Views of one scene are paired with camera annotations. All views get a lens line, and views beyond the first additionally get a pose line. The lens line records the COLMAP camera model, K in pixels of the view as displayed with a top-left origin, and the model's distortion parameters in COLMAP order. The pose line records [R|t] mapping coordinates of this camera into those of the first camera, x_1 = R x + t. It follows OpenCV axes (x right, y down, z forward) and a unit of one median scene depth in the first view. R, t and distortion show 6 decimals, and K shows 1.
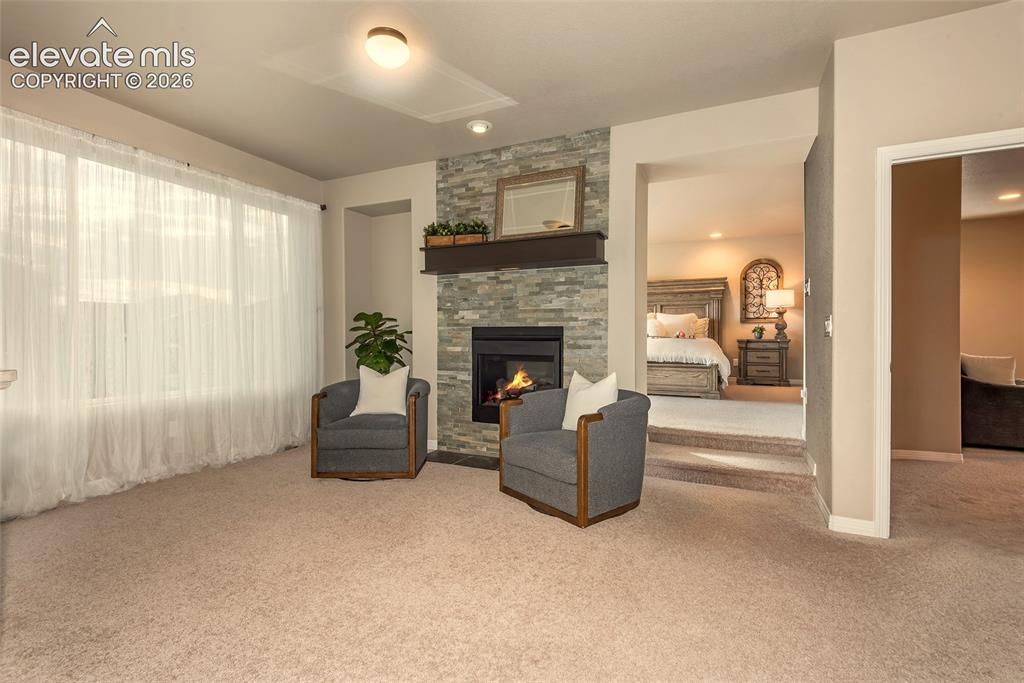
lens RADIAL K [[469.6, 0, 510.8], [0, 469.6, 336.1], [0, 0, 1]] dist [0.024094, -0.000079]
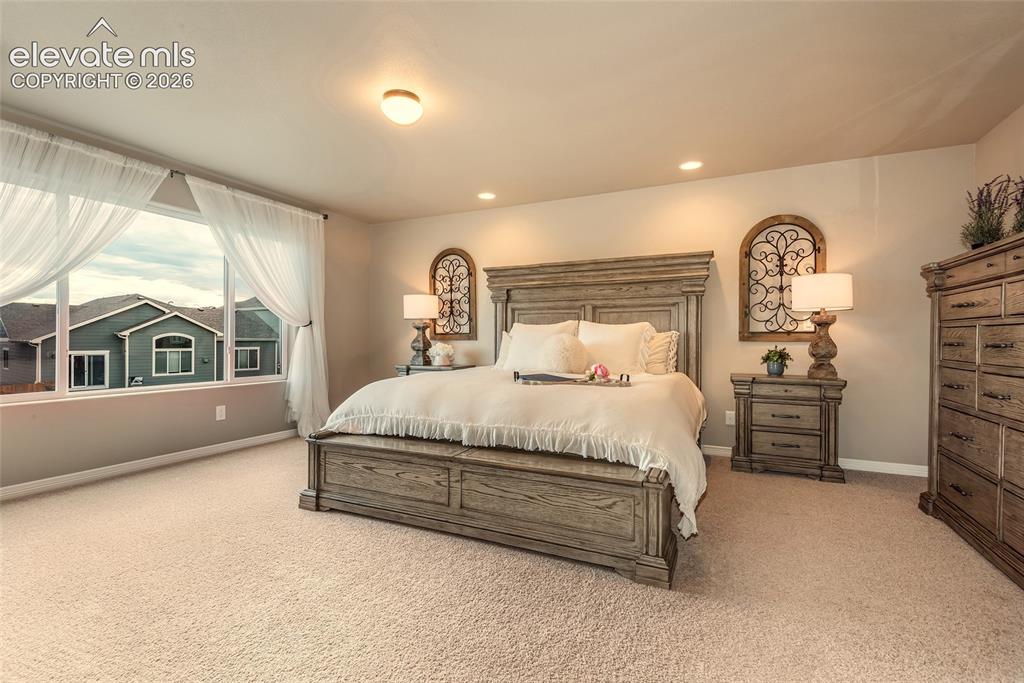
lens RADIAL K [[469.6, 0, 513.1], [0, 469.6, 341.7], [0, 0, 1]] dist [0.024094, -0.000079]
pose [[0.999969, 0.006163, -0.004868, 0.250579], [-0.006148, 0.999977, 0.002978, -0.028499], [0.004887, -0.002948, 0.999984, 0.500943]]
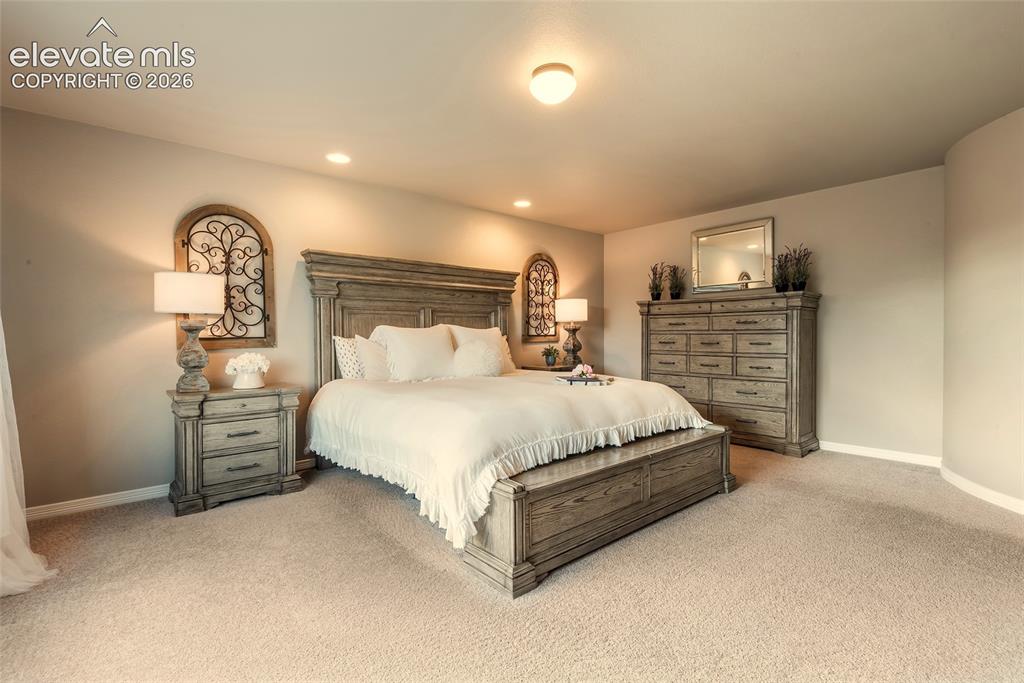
lens RADIAL K [[469.6, 0, 512.2], [0, 469.6, 341.6], [0, 0, 1]] dist [0.024094, -0.000079]
pose [[0.406755, -0.011489, 0.913465, -0.144803], [0.005850, 0.999933, 0.009971, -0.037425], [-0.913518, 0.001288, 0.406796, 0.763328]]
